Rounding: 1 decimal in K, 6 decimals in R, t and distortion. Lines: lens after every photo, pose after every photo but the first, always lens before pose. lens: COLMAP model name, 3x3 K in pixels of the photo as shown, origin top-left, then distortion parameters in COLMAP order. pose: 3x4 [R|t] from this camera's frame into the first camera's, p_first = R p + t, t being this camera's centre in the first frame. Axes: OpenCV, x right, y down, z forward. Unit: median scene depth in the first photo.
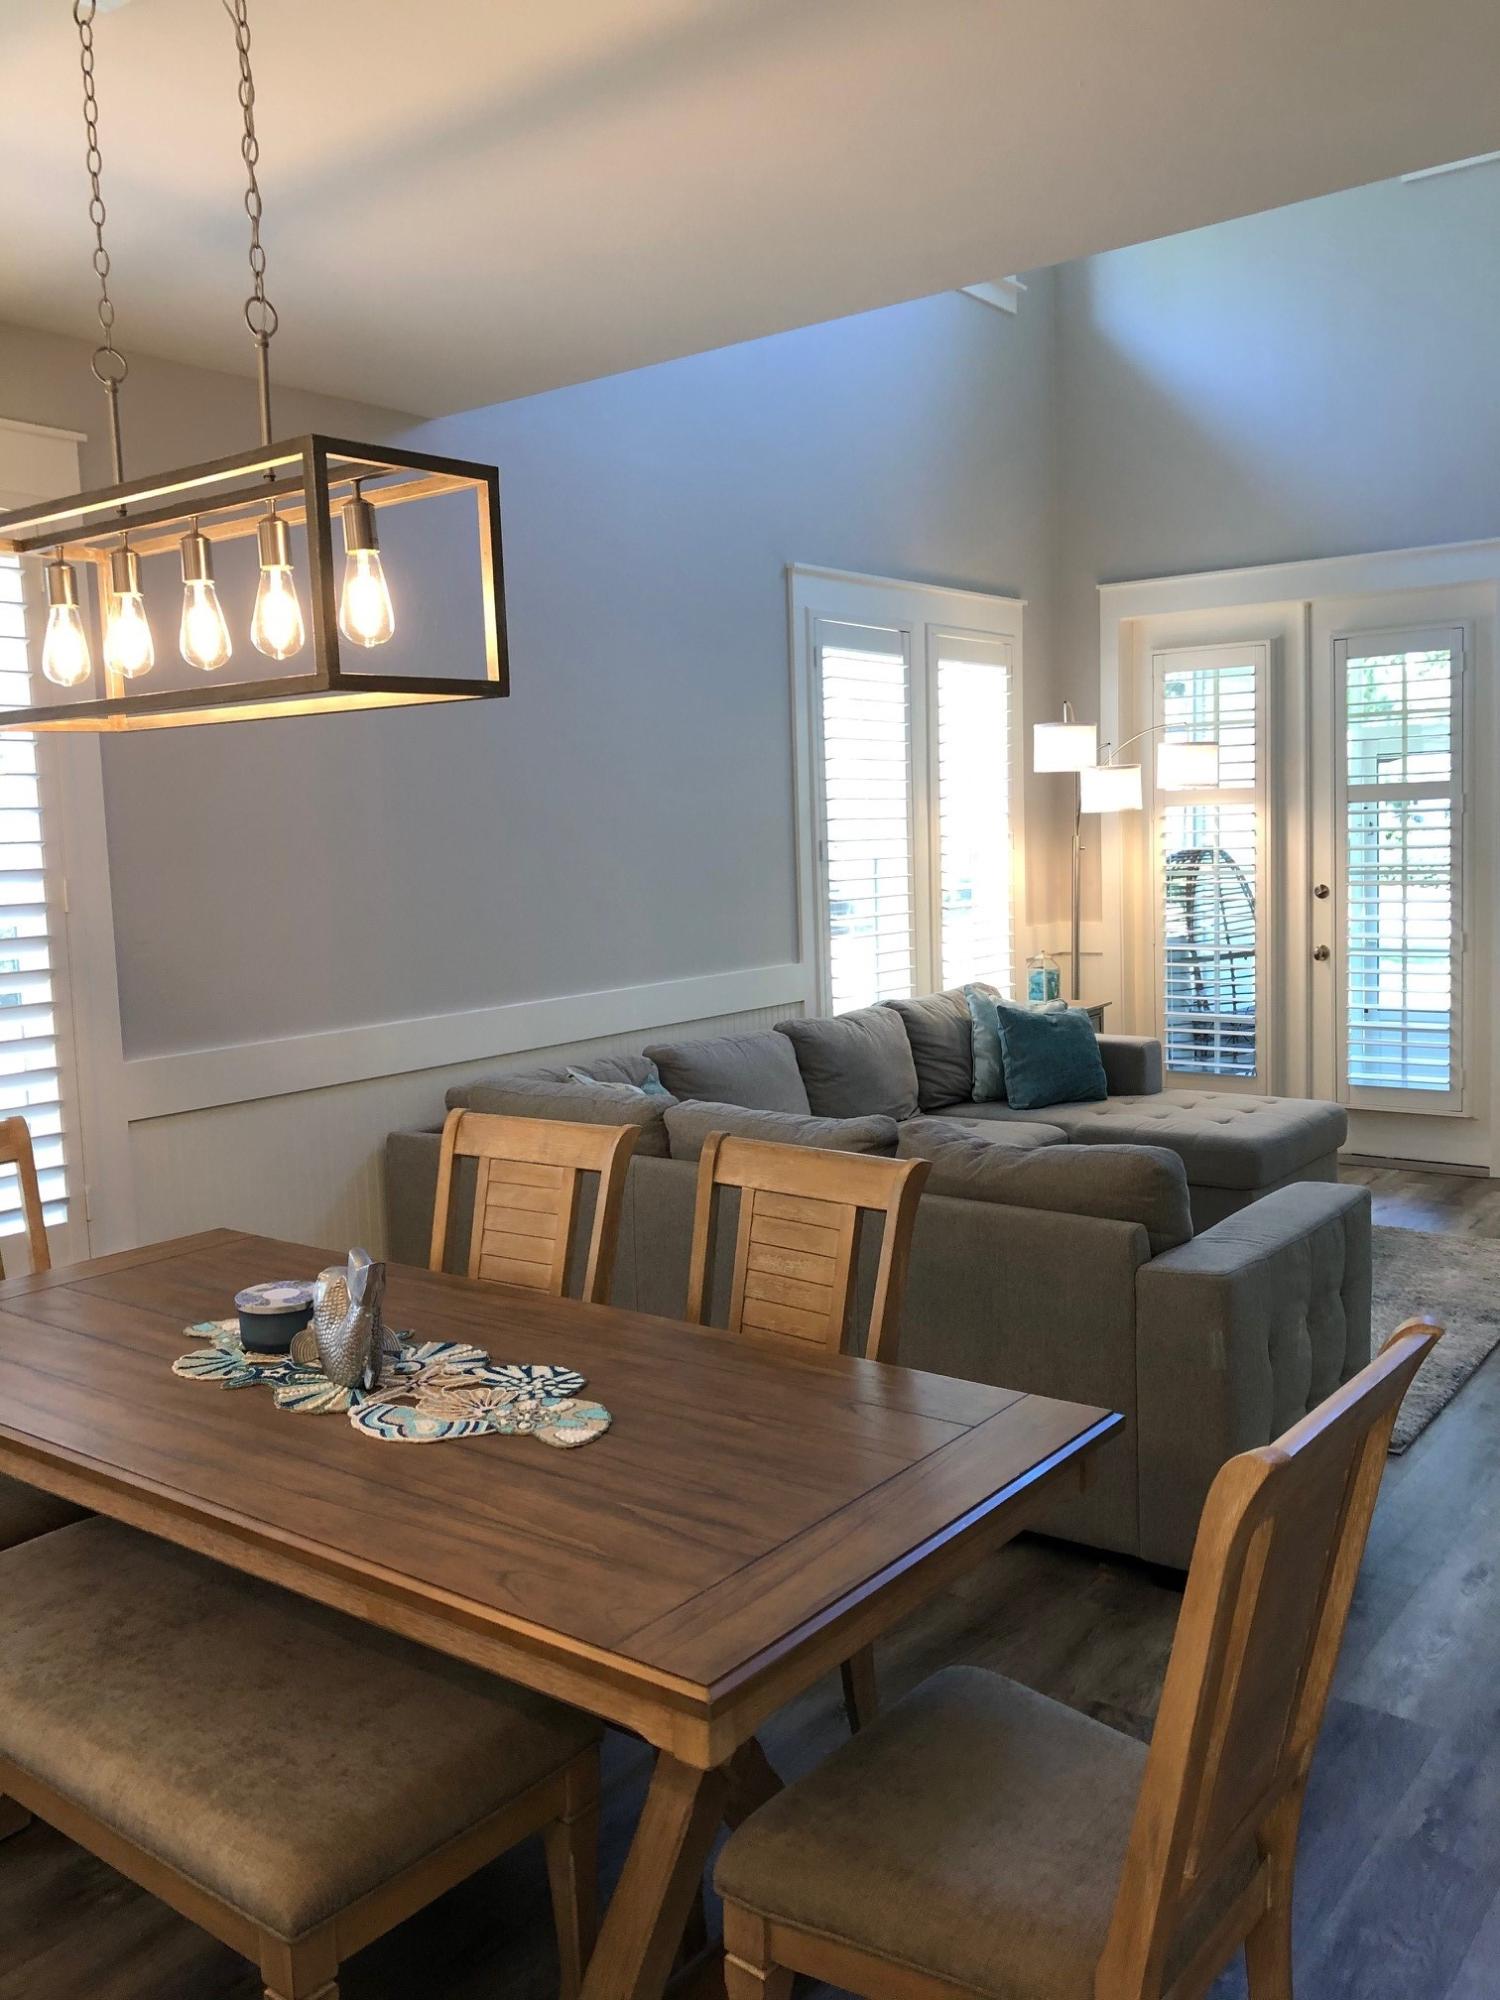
lens RADIAL K [[1730.3, 0, 764.4], [0, 1730.3, 985.5], [0, 0, 1]] dist [0.017765, -0.005143]
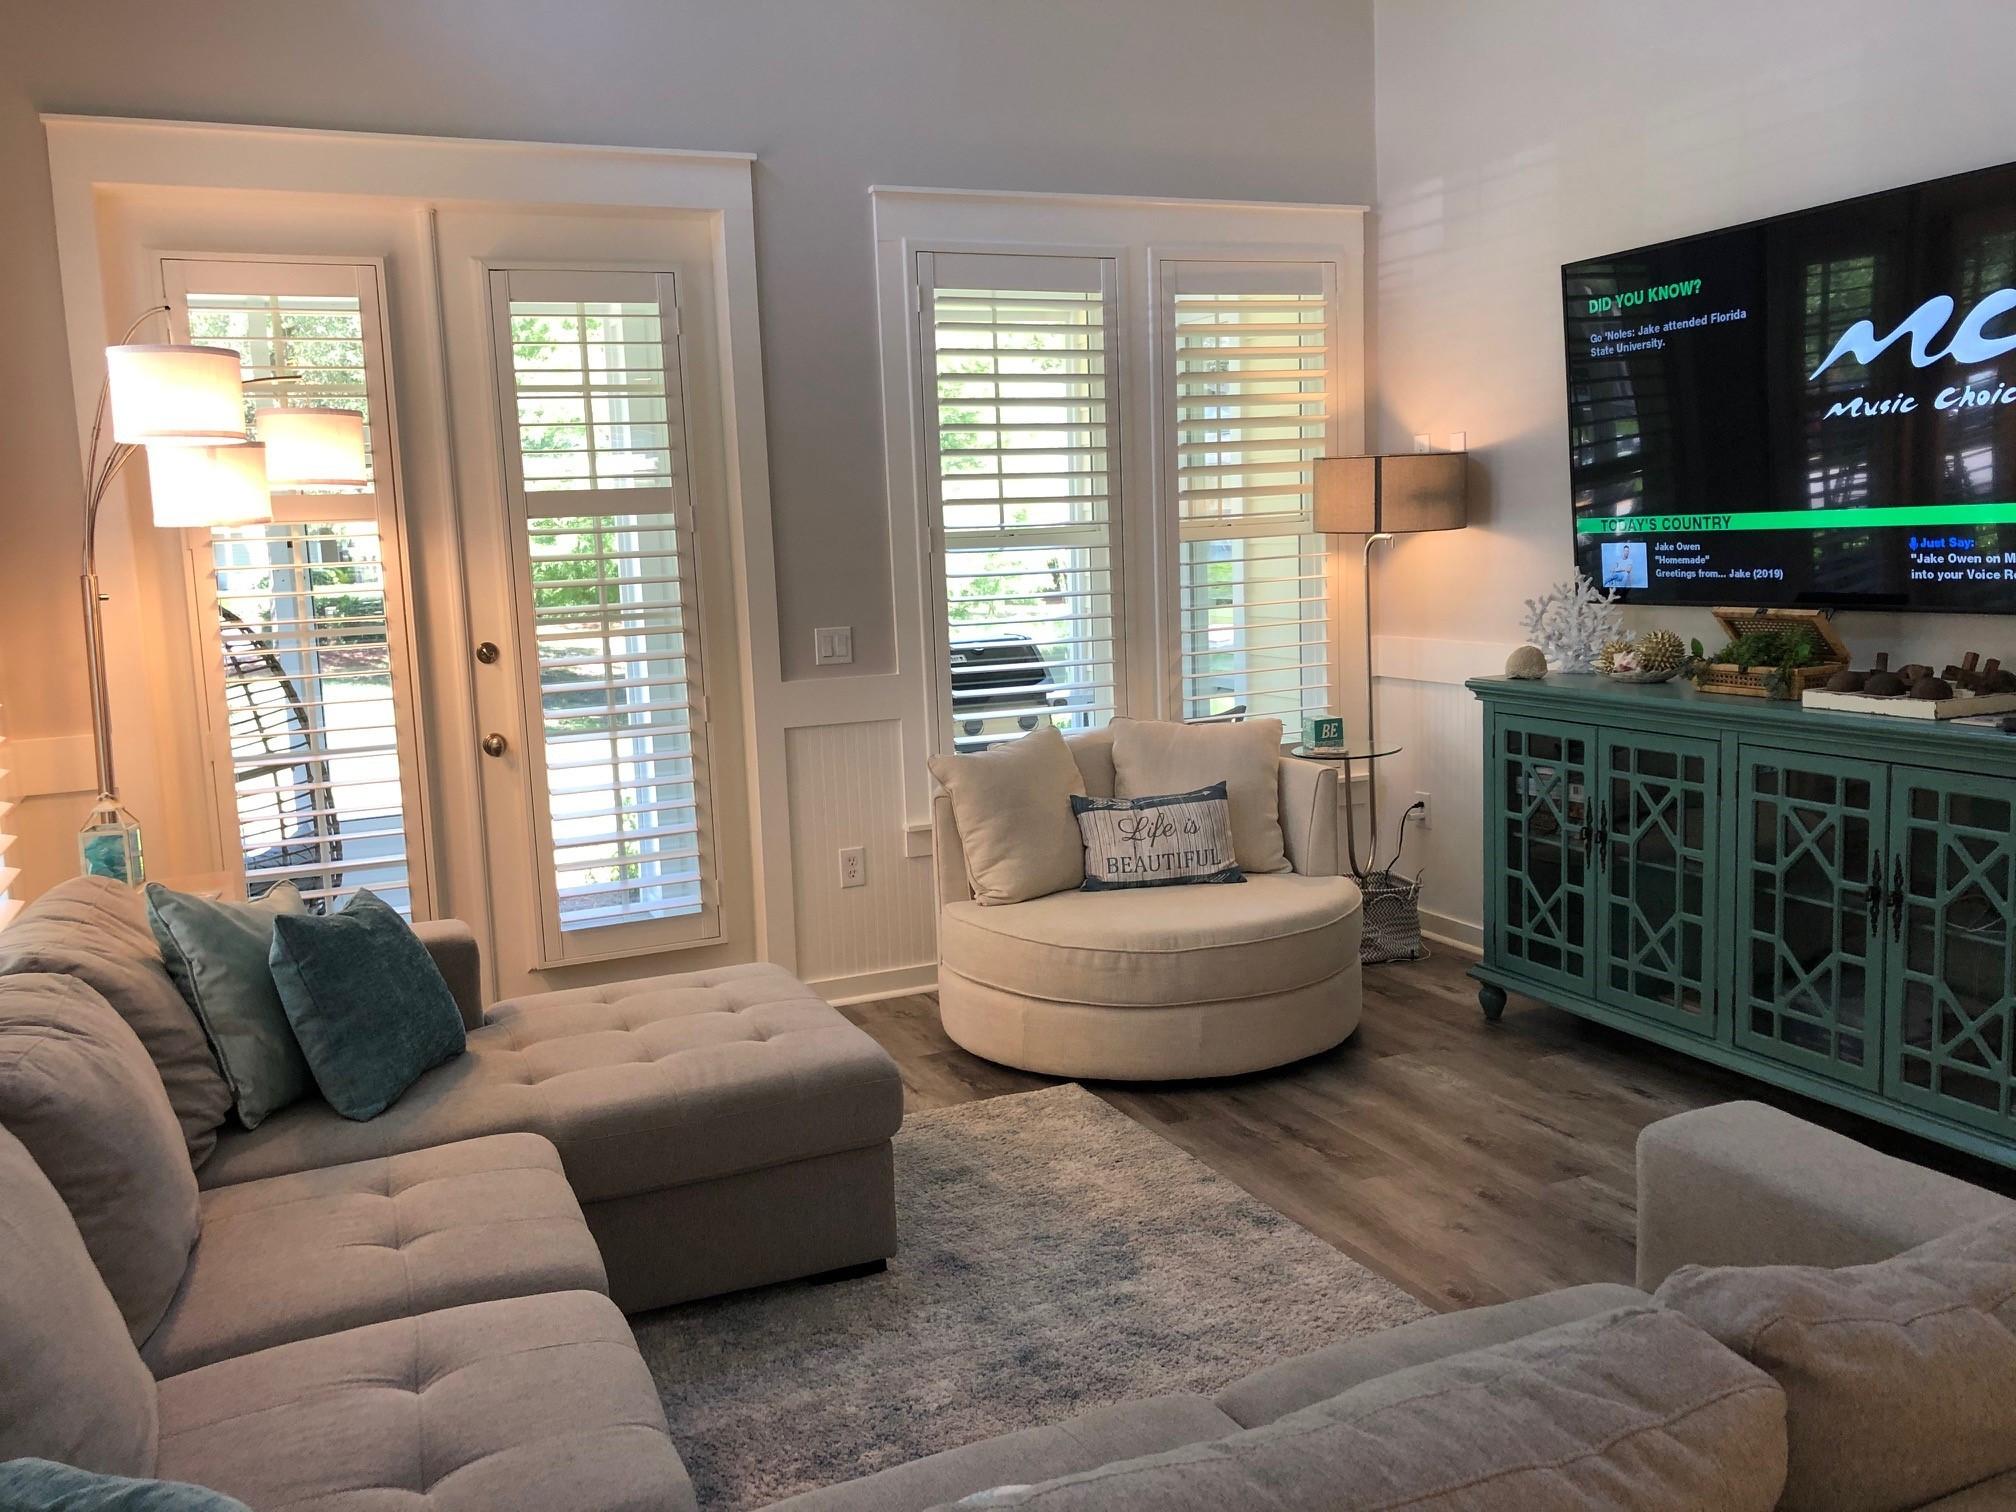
lens RADIAL K [[1666.1, 0, 1008.9], [0, 1666.1, 758.5], [0, 0, 1]] dist [0.042908, -0.054368]
pose [[0.491499, -0.110472, 0.863843, -0.142797], [0.107496, 0.992032, 0.065703, -0.036020], [-0.864218, 0.060567, 0.499458, 0.525020]]
